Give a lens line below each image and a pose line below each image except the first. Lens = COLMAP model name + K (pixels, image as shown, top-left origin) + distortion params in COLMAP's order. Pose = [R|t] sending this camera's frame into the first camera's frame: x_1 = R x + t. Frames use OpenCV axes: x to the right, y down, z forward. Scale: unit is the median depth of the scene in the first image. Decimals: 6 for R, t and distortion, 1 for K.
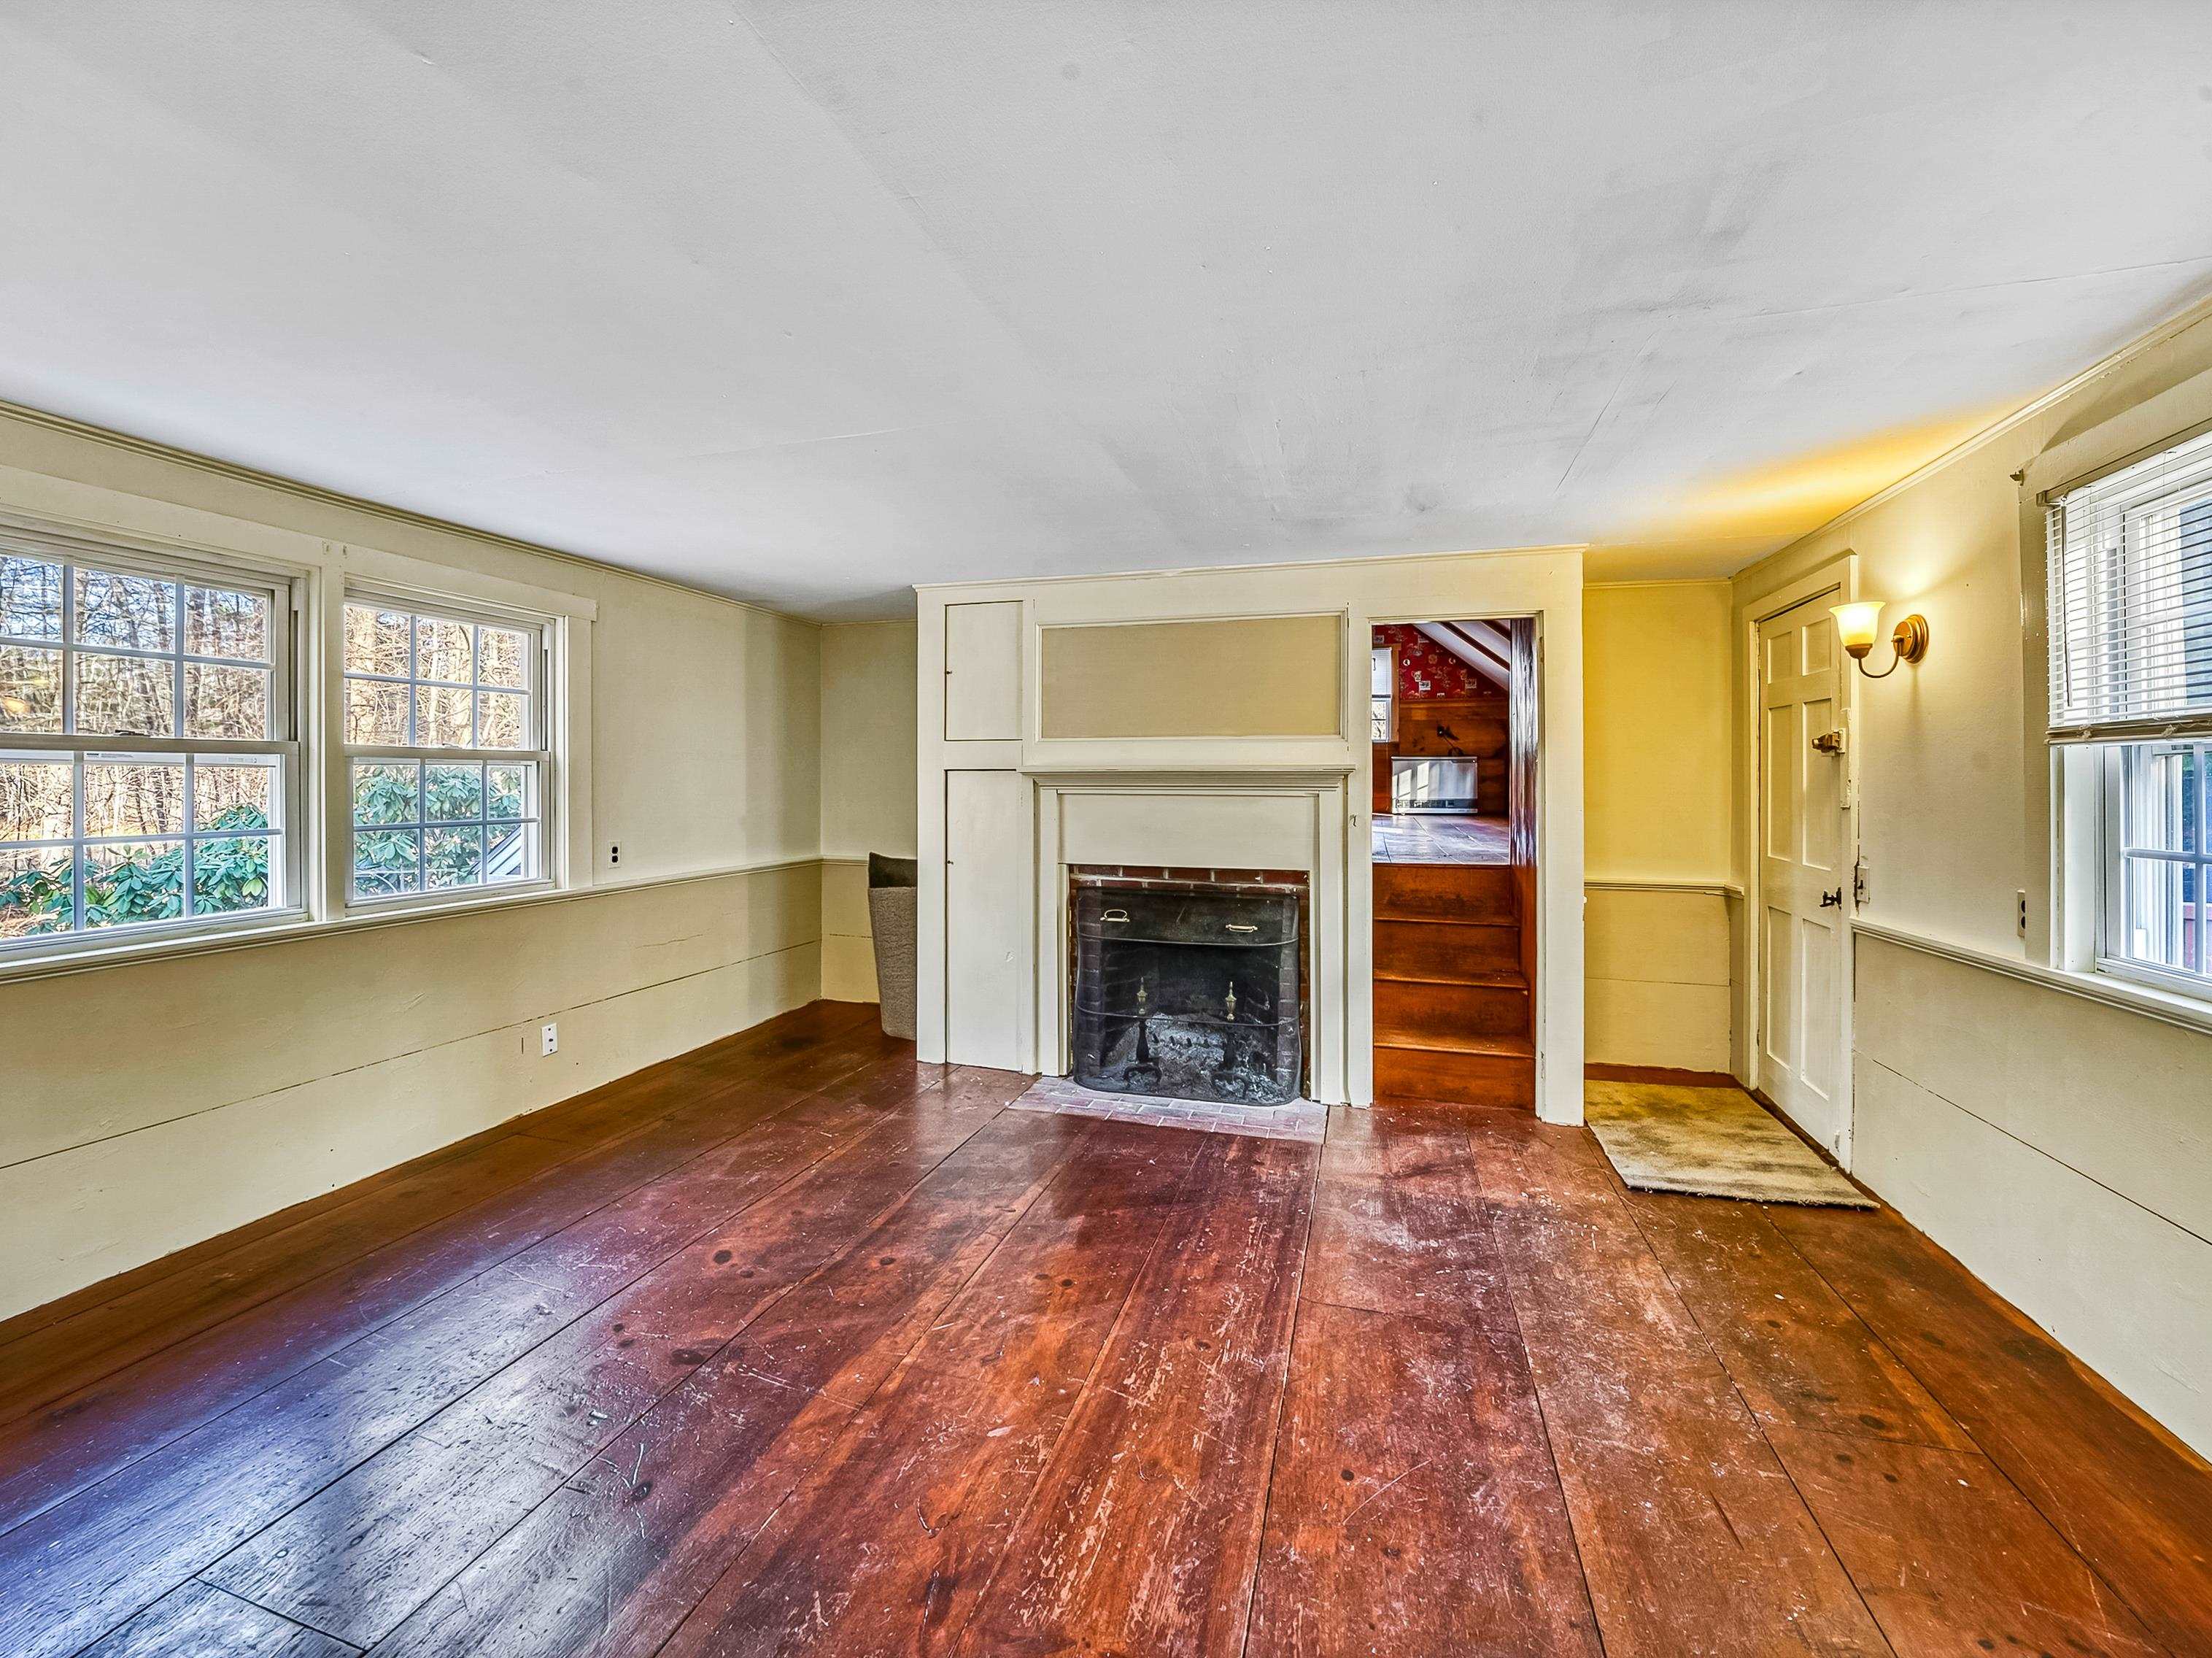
lens RADIAL K [[914.4, 0, 1105.3], [0, 914.4, 782.2], [0, 0, 1]] dist [-0.019631, -0.000370]
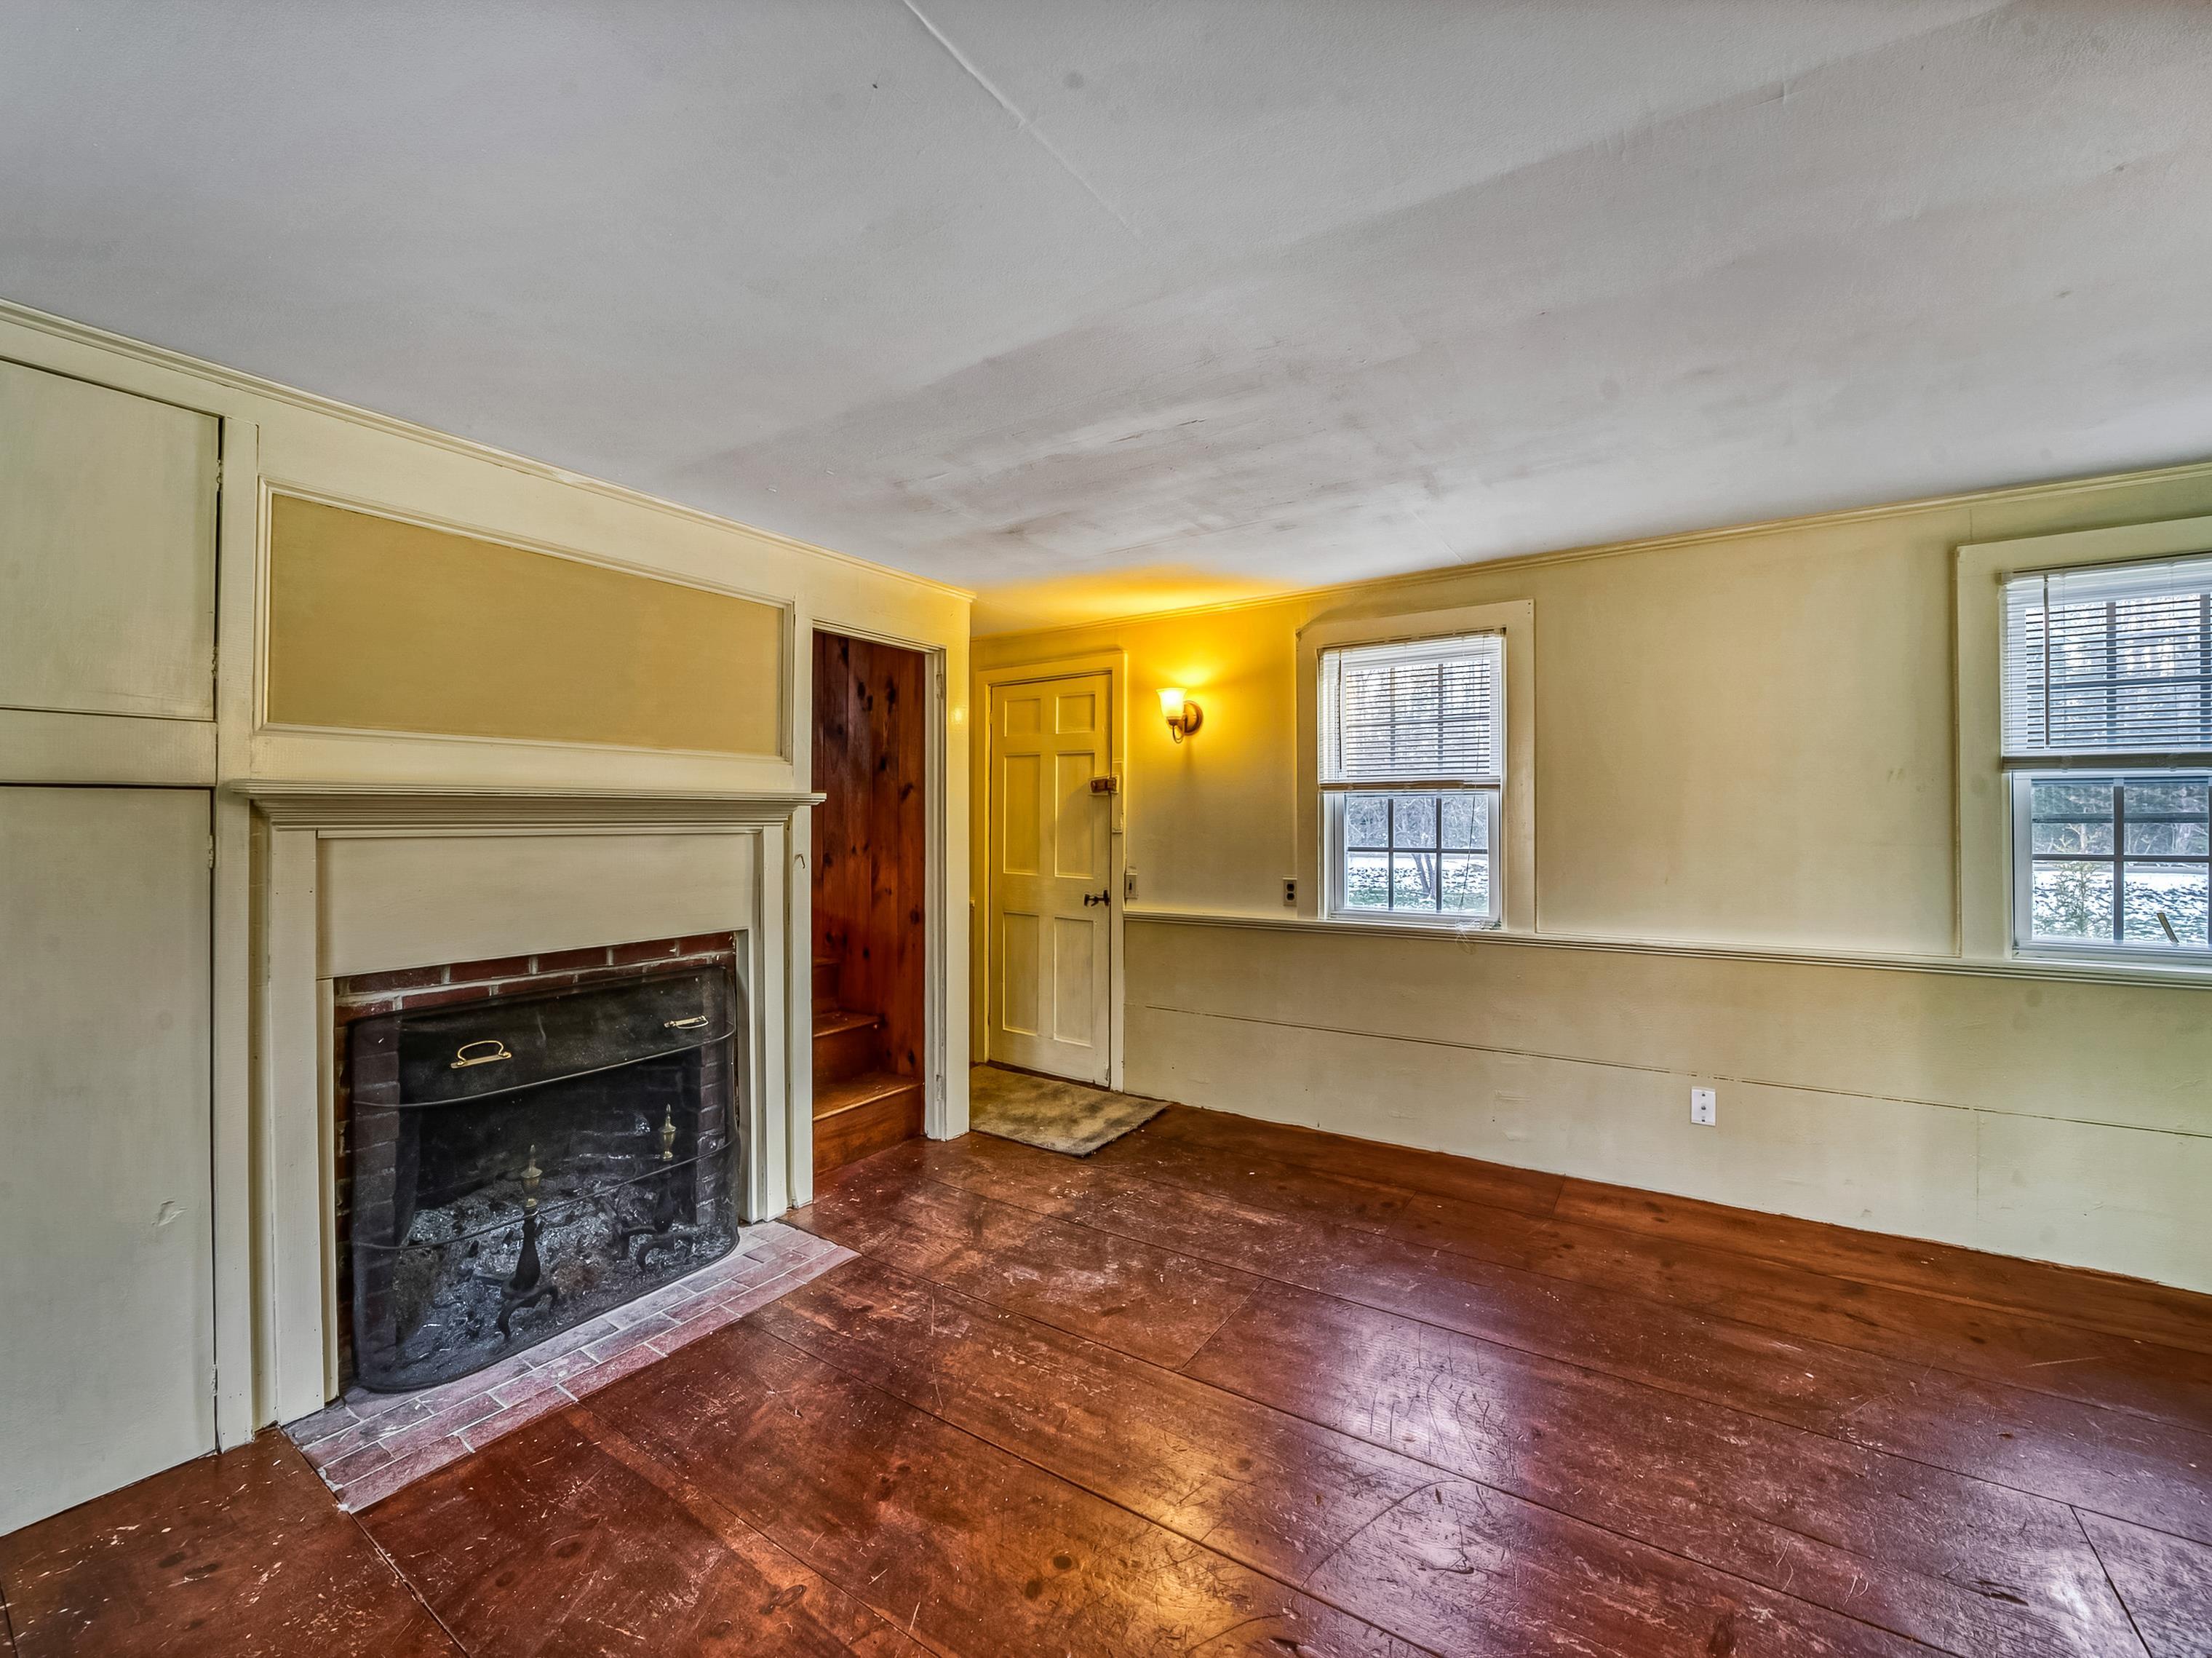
lens RADIAL K [[899.2, 0, 1106.0], [0, 899.2, 814.0], [0, 0, 1]] dist [-0.017974, -0.000084]
pose [[0.288550, -0.001324, 0.957464, -0.482793], [-0.000281, 0.999999, 0.001467, -0.002169], [-0.957465, -0.000693, 0.288549, 0.569870]]
